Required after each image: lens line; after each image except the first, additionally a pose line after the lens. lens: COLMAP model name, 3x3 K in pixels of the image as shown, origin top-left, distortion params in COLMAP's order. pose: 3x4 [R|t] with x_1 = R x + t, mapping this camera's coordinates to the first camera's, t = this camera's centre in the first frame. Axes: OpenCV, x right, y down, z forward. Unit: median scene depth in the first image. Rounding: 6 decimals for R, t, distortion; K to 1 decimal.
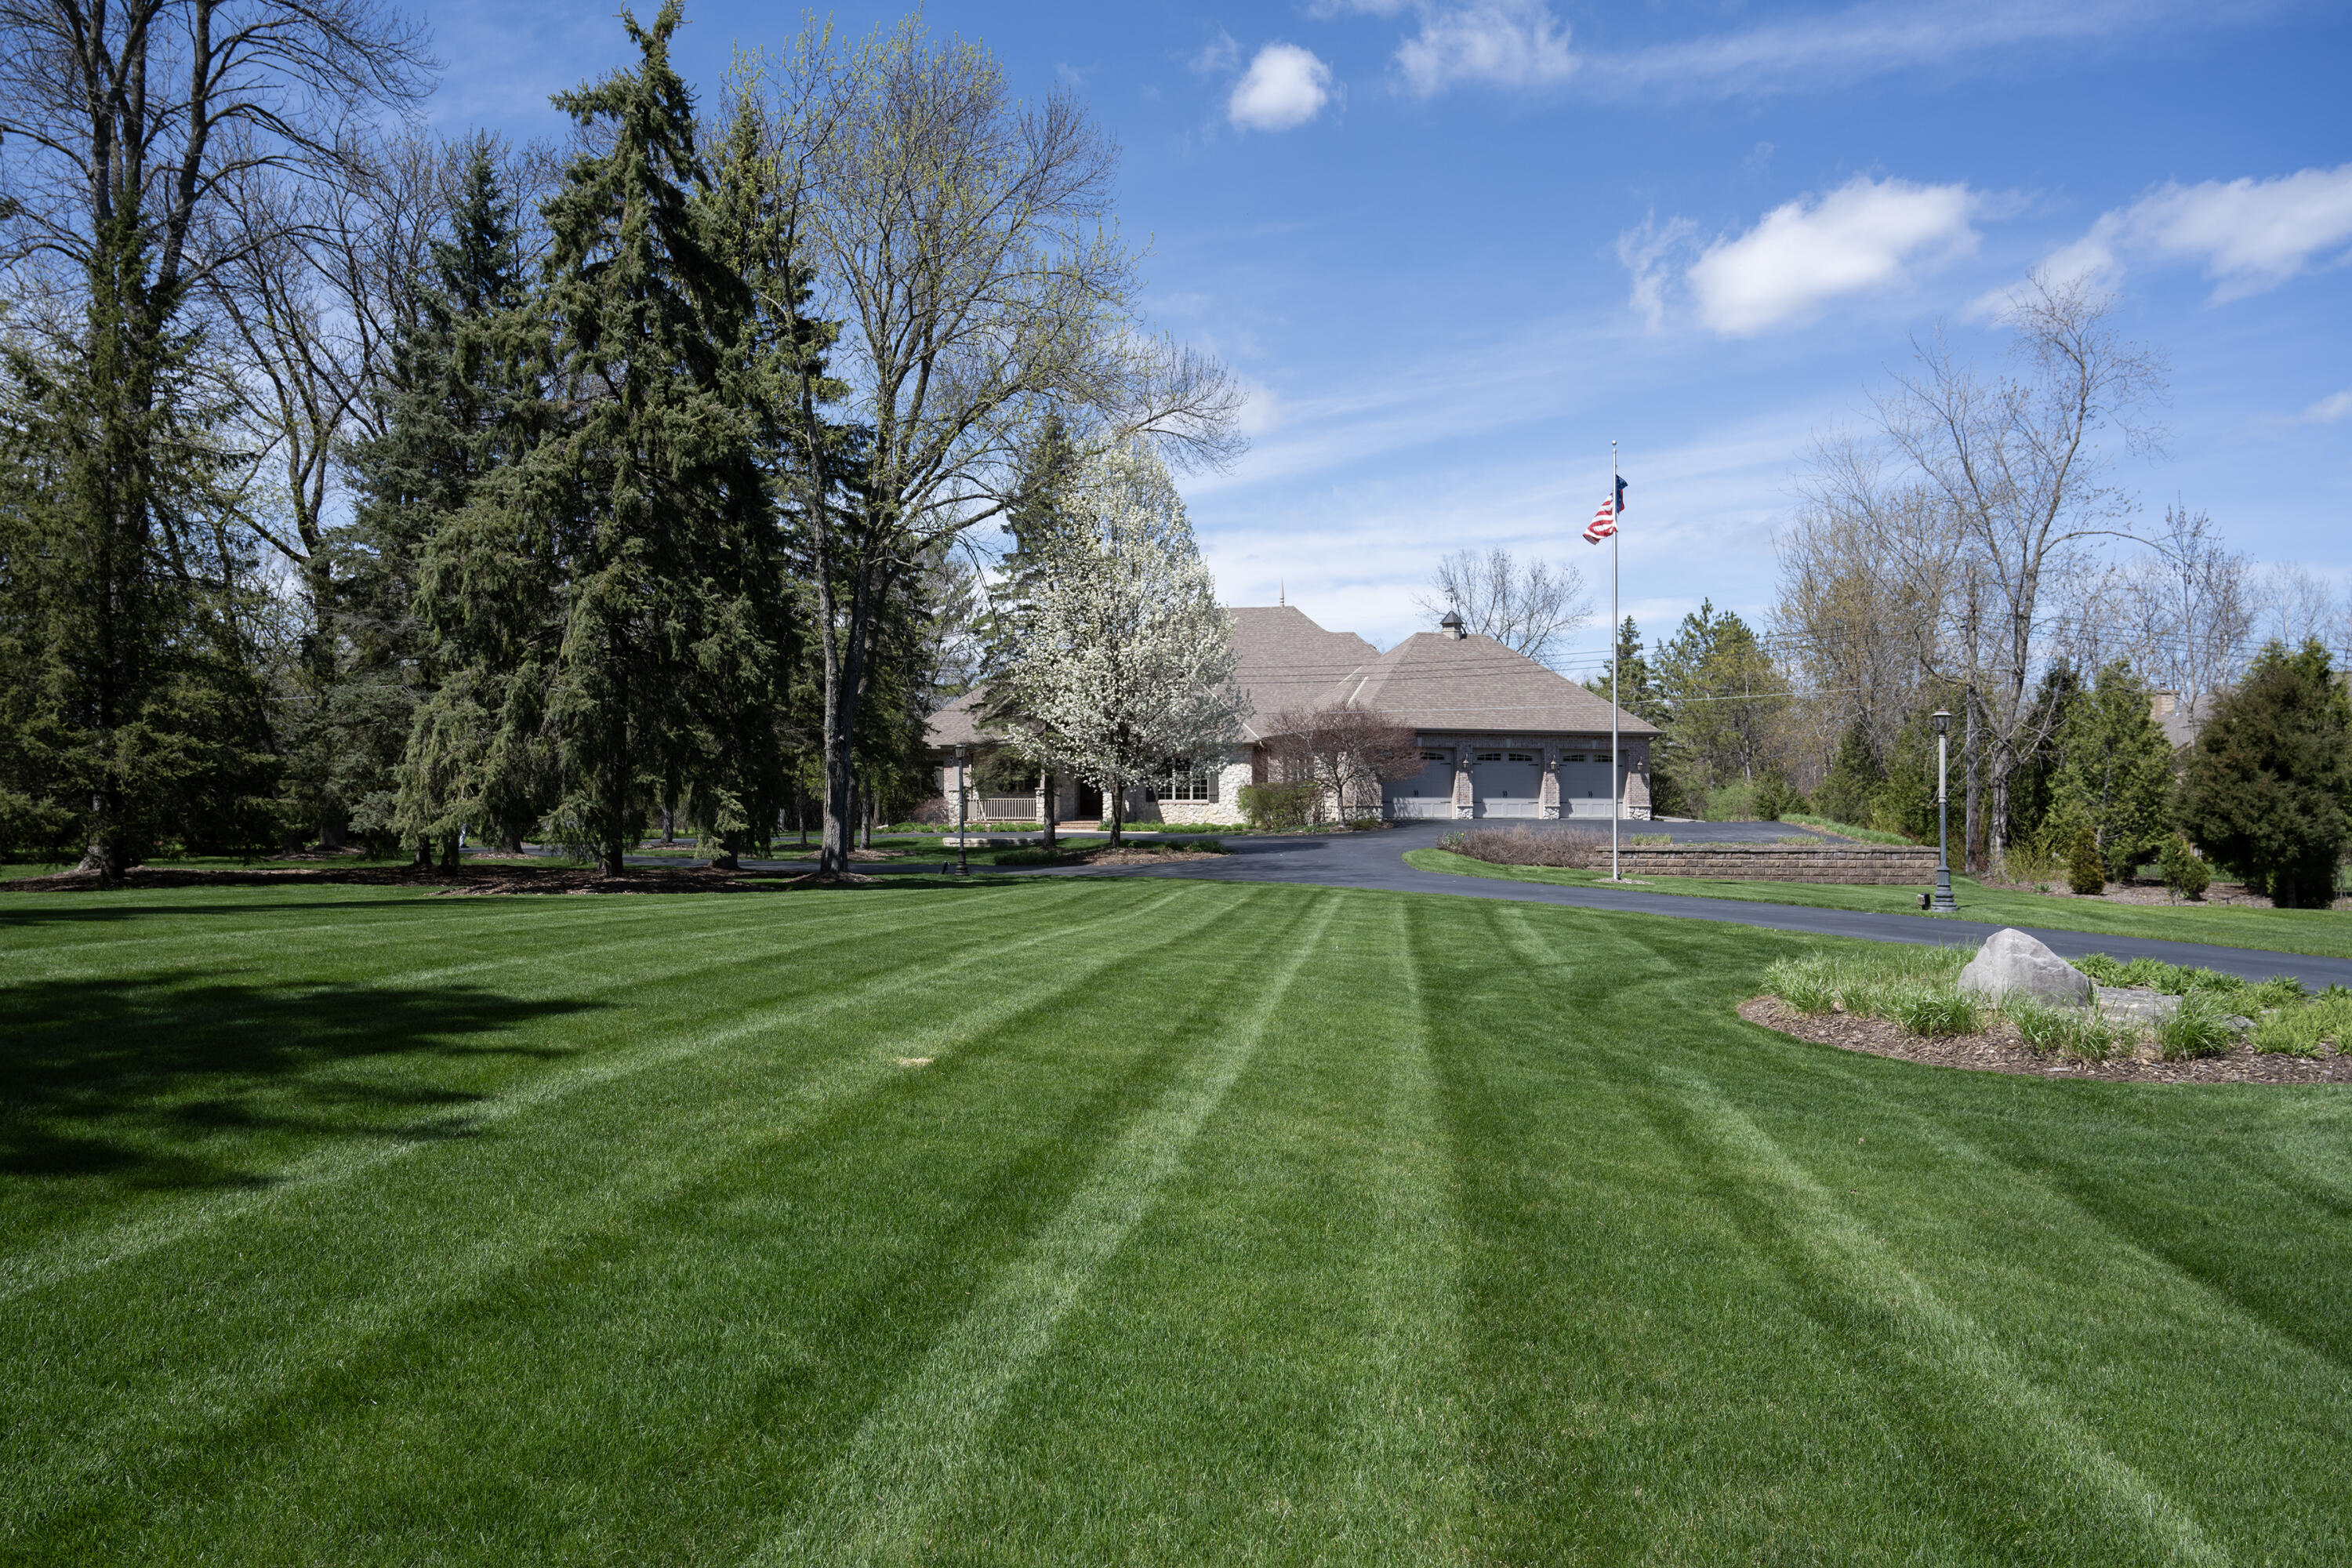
lens RADIAL K [[1614.9, 0, 1179.1], [0, 1614.9, 825.2], [0, 0, 1]] dist [0.001419, 0.003631]
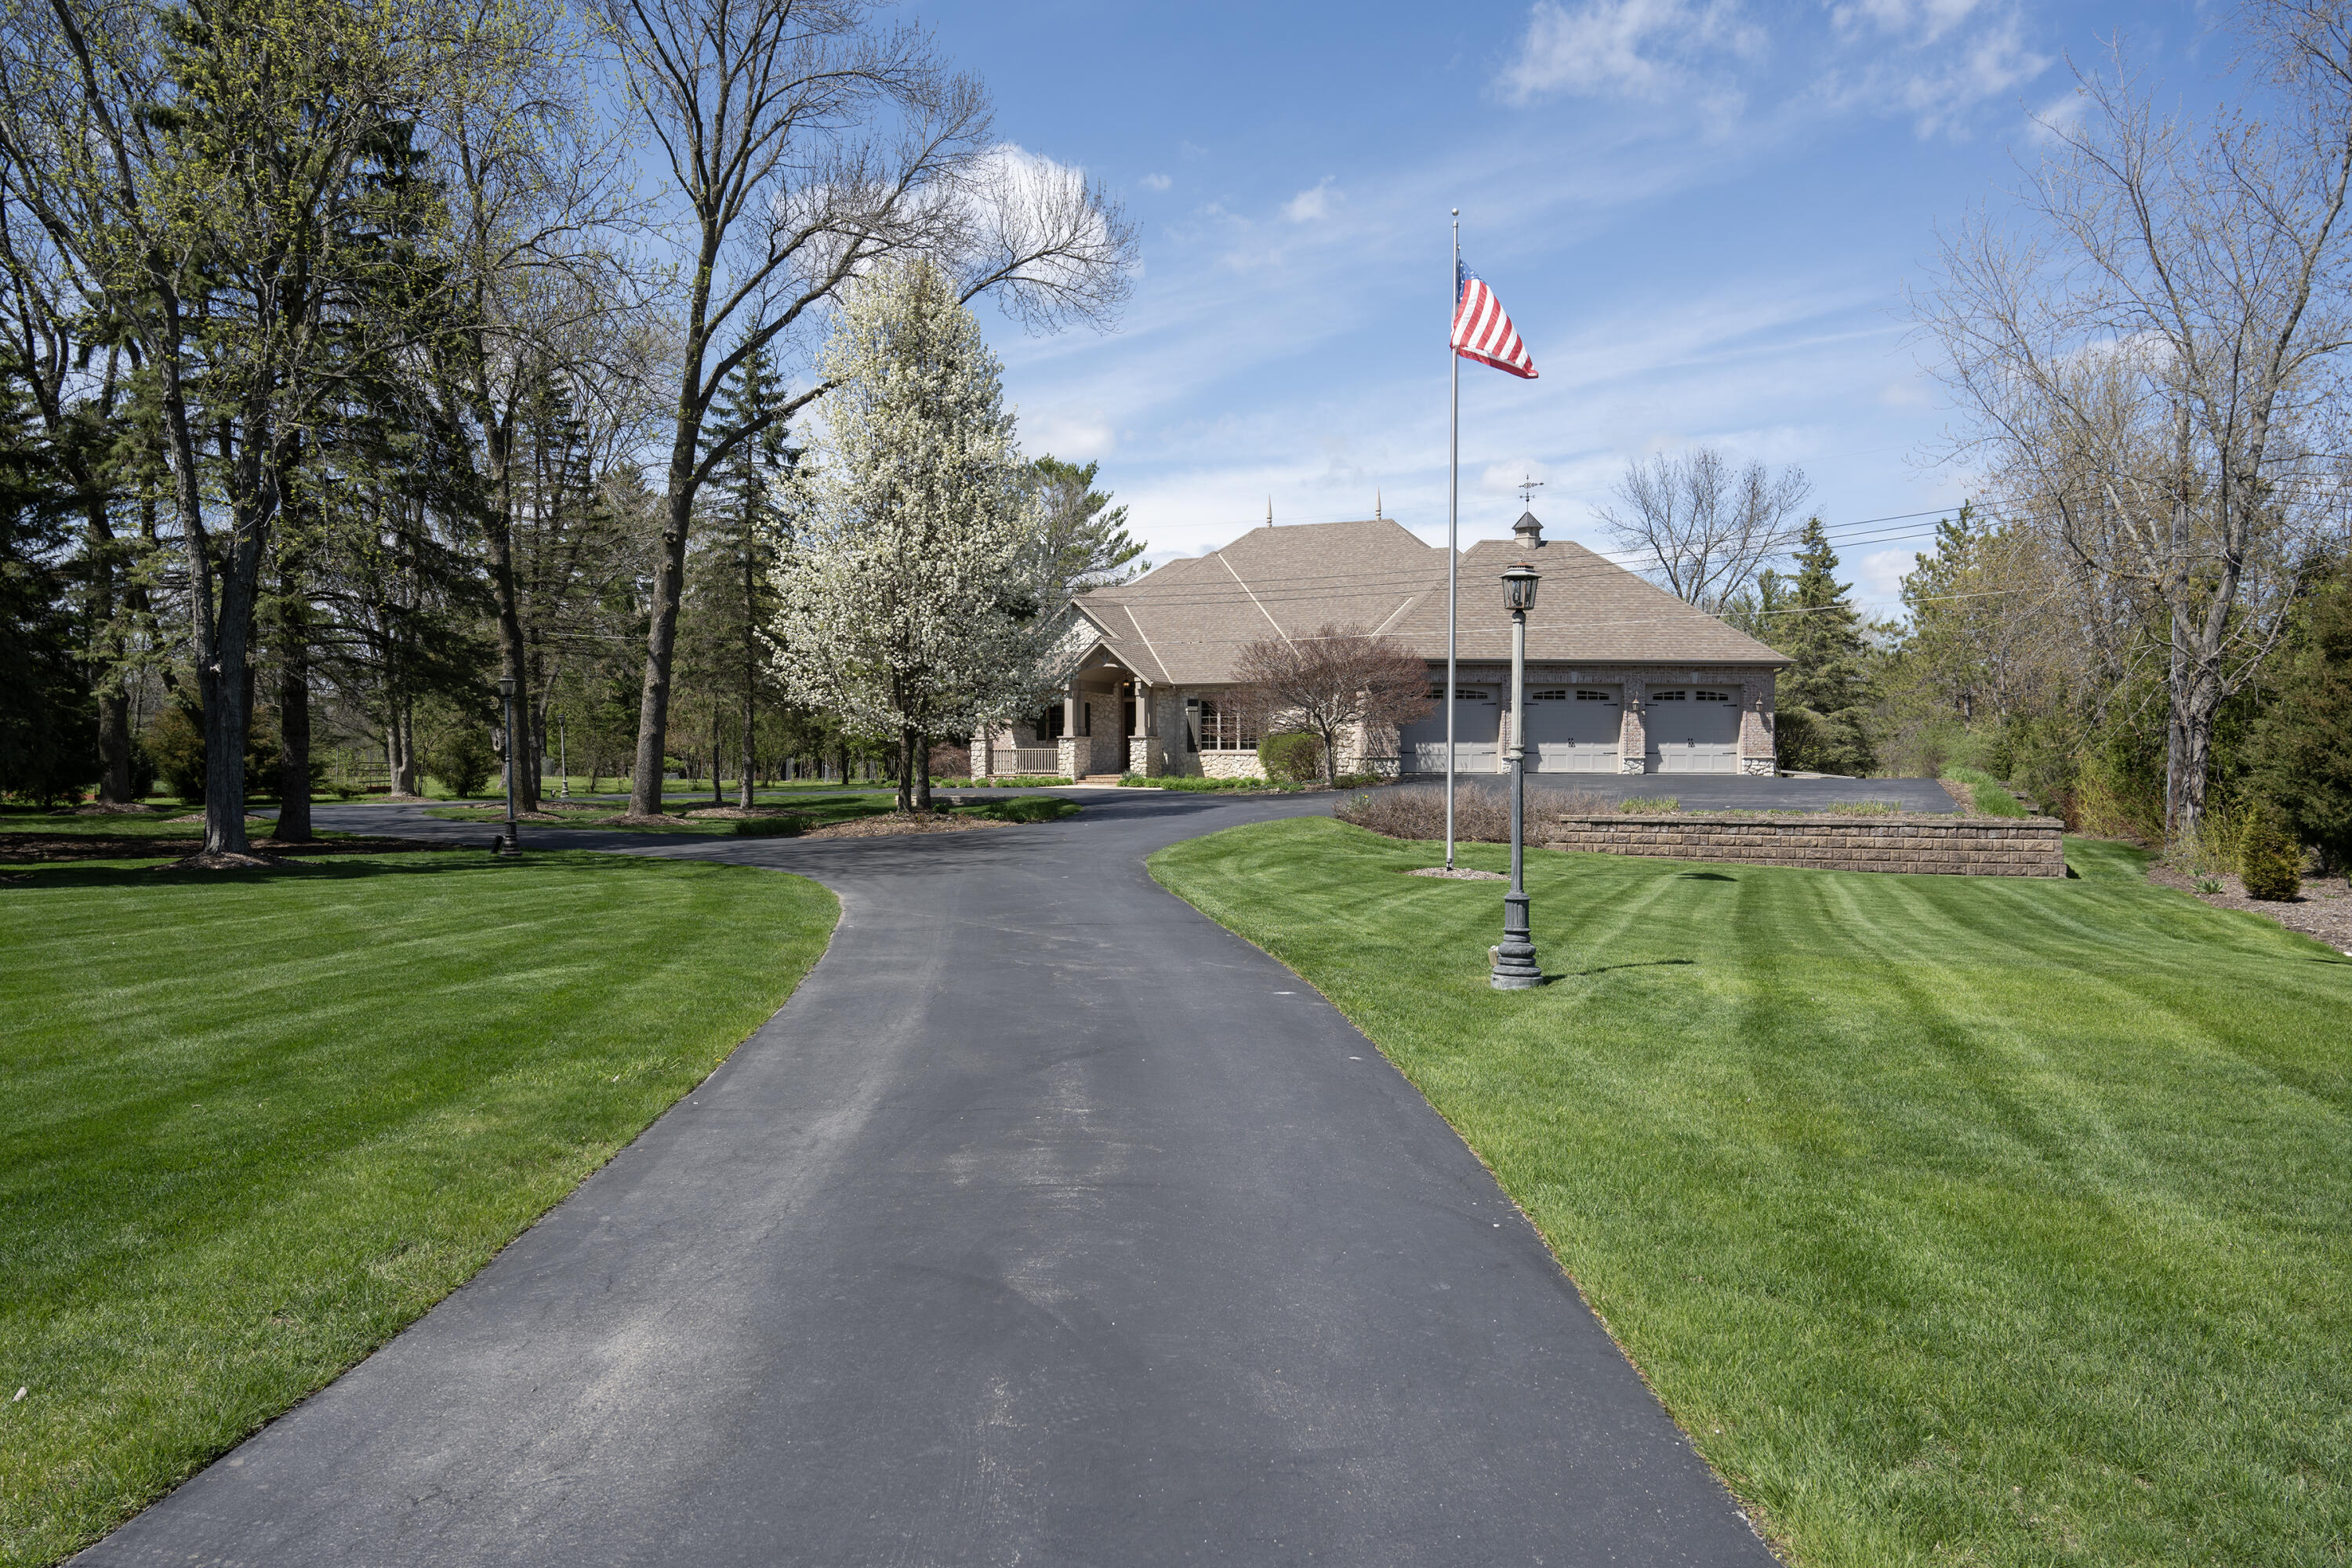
lens RADIAL K [[1614.9, 0, 1179.1], [0, 1614.9, 825.2], [0, 0, 1]] dist [0.001419, 0.003631]
pose [[0.978064, 0.008385, -0.208137, 0.229418], [-0.001730, 0.999482, 0.032137, -0.004882], [0.208299, -0.031071, 0.977572, 0.245324]]
